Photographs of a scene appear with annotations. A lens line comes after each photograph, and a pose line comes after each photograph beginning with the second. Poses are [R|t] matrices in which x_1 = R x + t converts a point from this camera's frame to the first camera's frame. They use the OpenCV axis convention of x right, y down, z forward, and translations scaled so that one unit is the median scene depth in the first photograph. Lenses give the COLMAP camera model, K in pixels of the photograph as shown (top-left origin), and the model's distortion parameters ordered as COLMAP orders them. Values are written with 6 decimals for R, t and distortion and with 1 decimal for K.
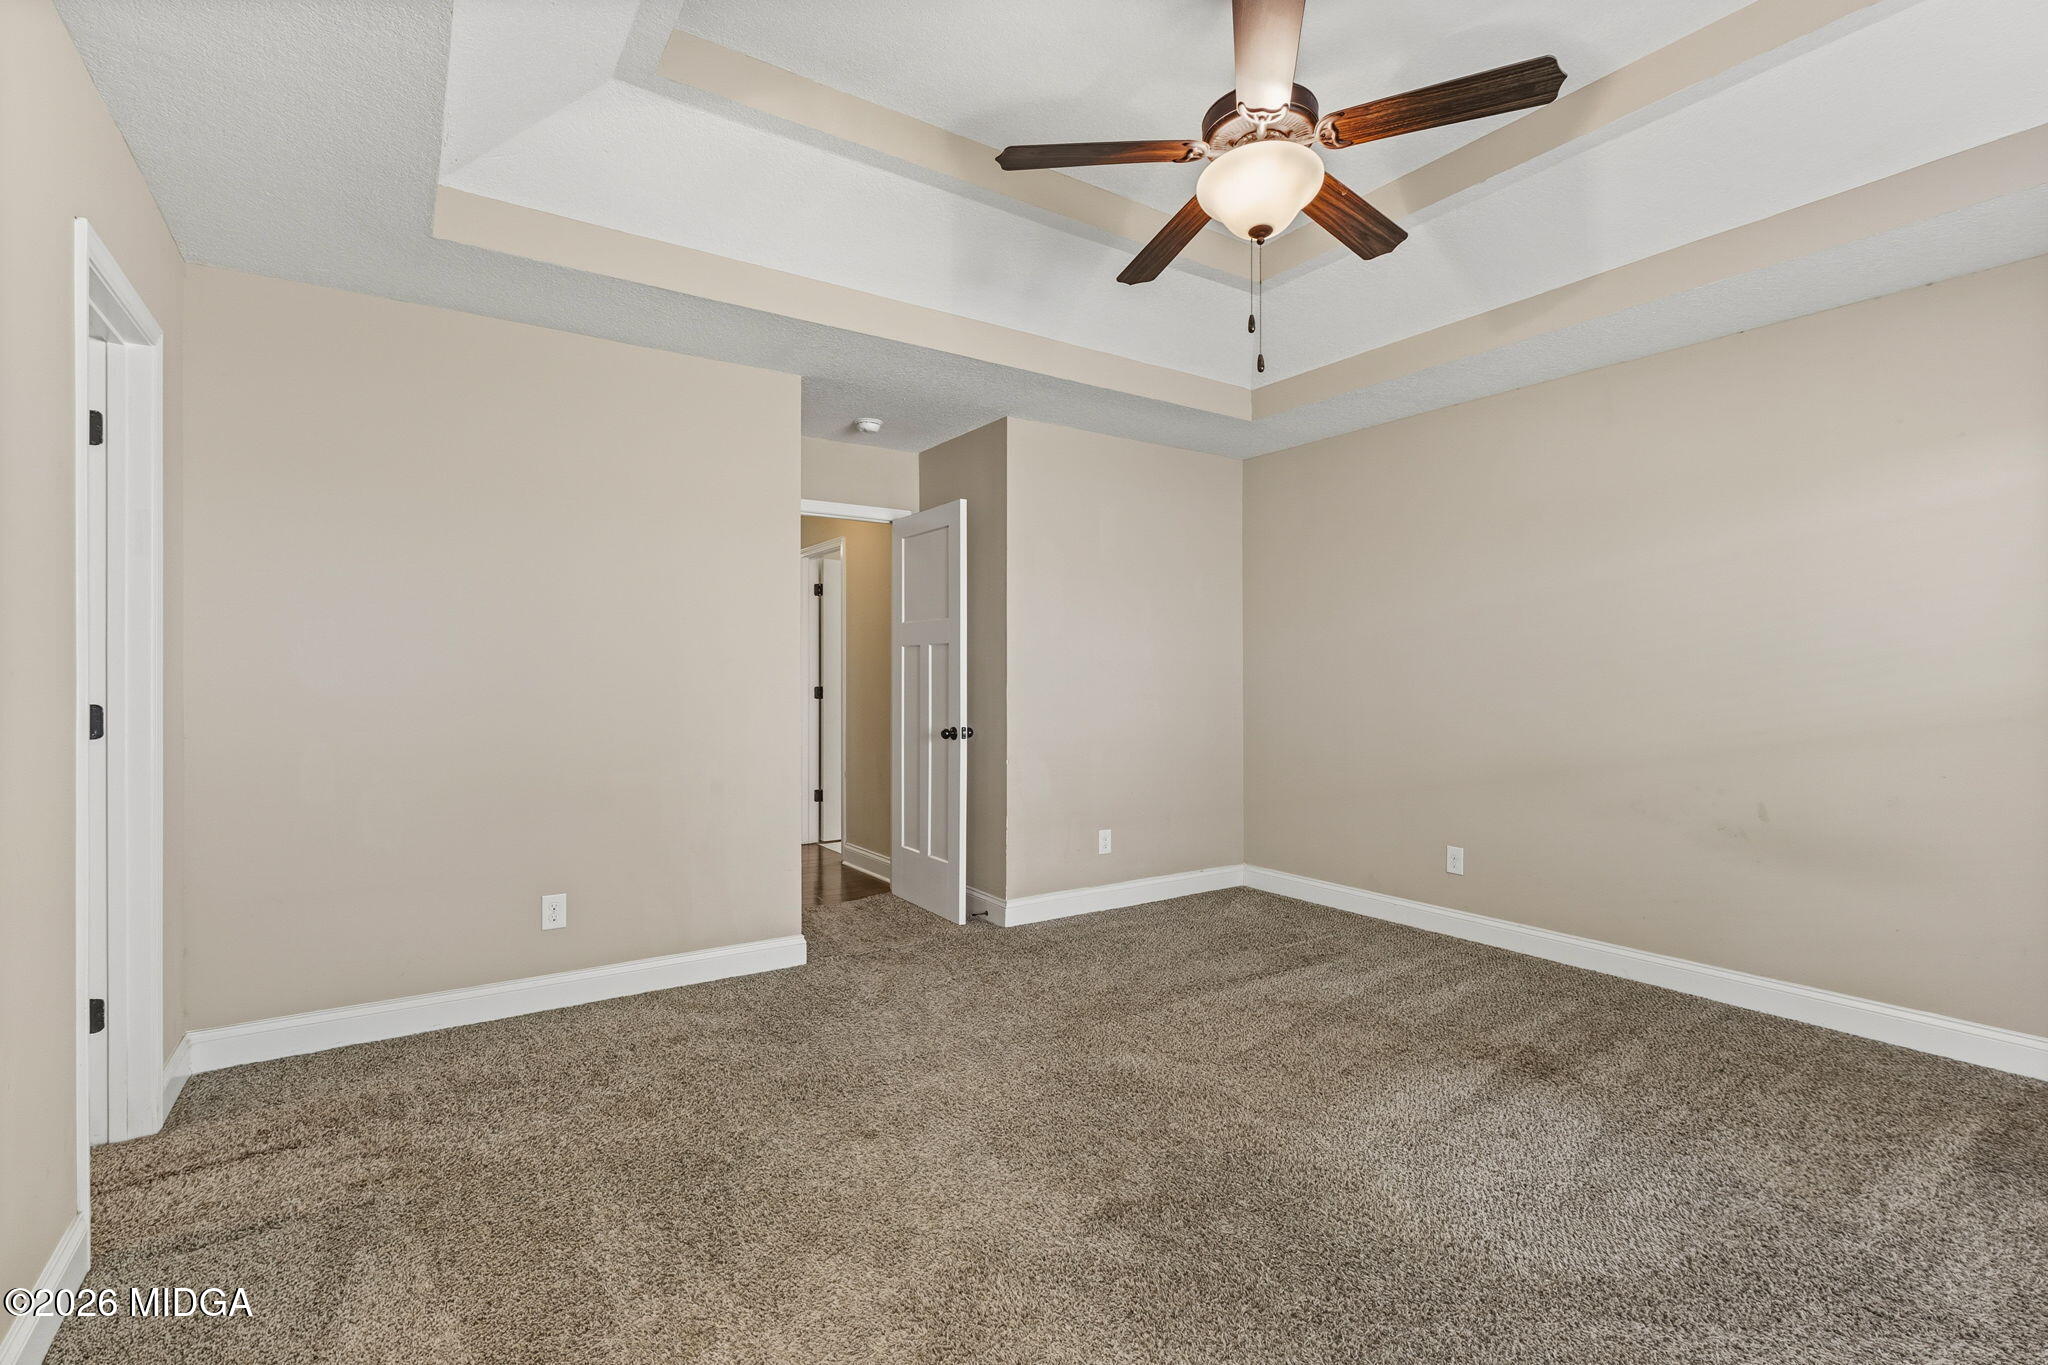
lens RADIAL K [[936.7, 0, 1023.3], [0, 936.7, 675.1], [0, 0, 1]] dist [-0.002634, -0.000716]
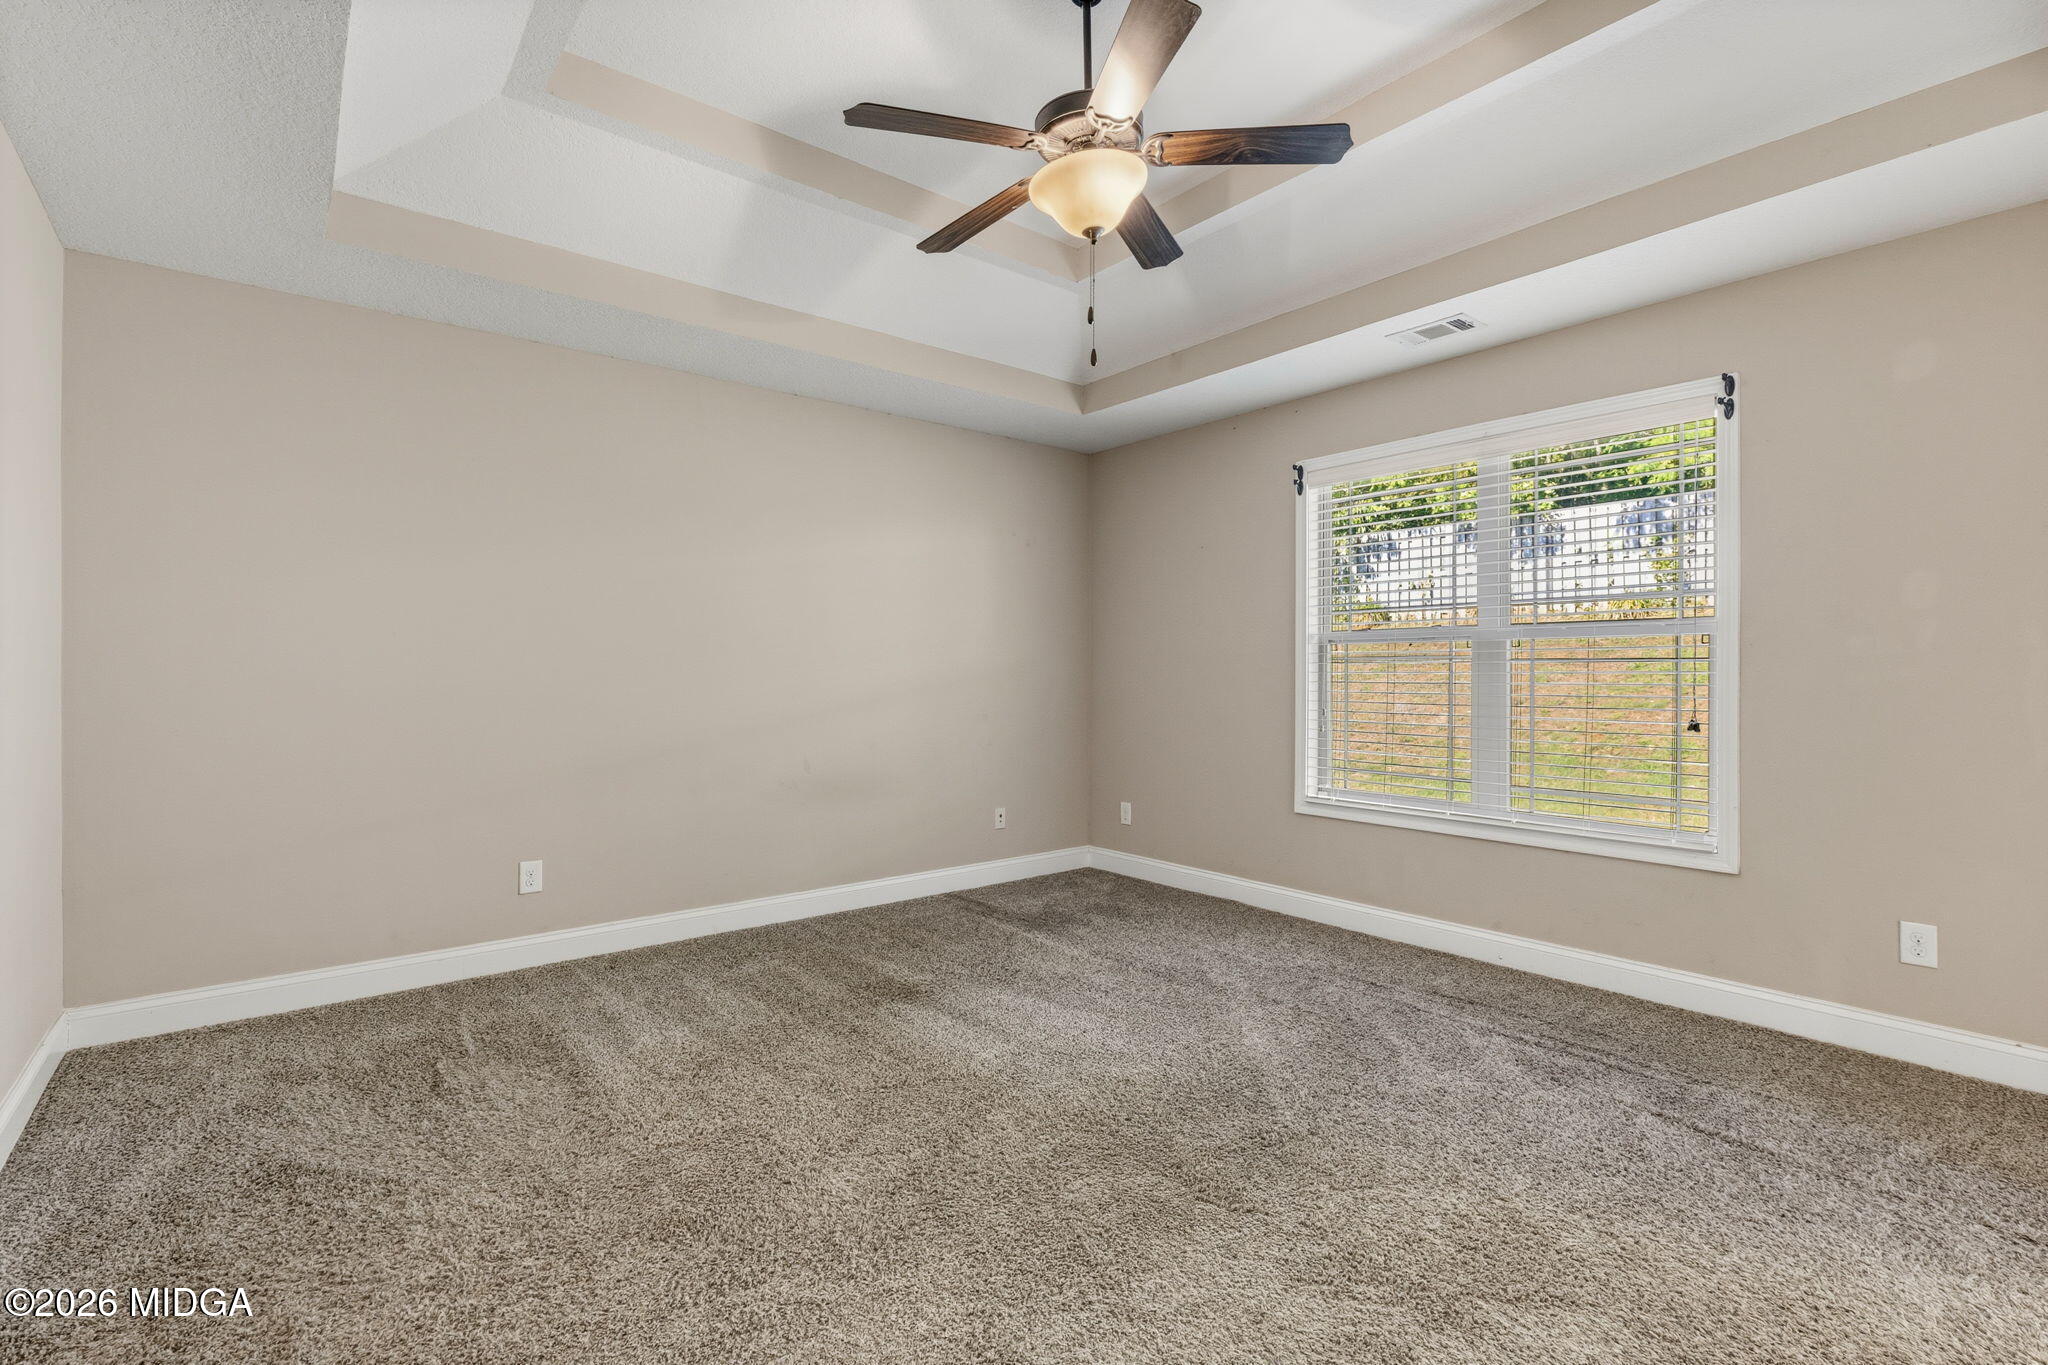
lens RADIAL K [[936.7, 0, 1023.3], [0, 936.7, 675.1], [0, 0, 1]] dist [-0.002634, -0.000716]
pose [[-0.085768, -0.005266, 0.996301, -0.547343], [-0.000927, 0.999986, 0.005205, 0.012240], [-0.996315, -0.000477, -0.085772, 0.811589]]
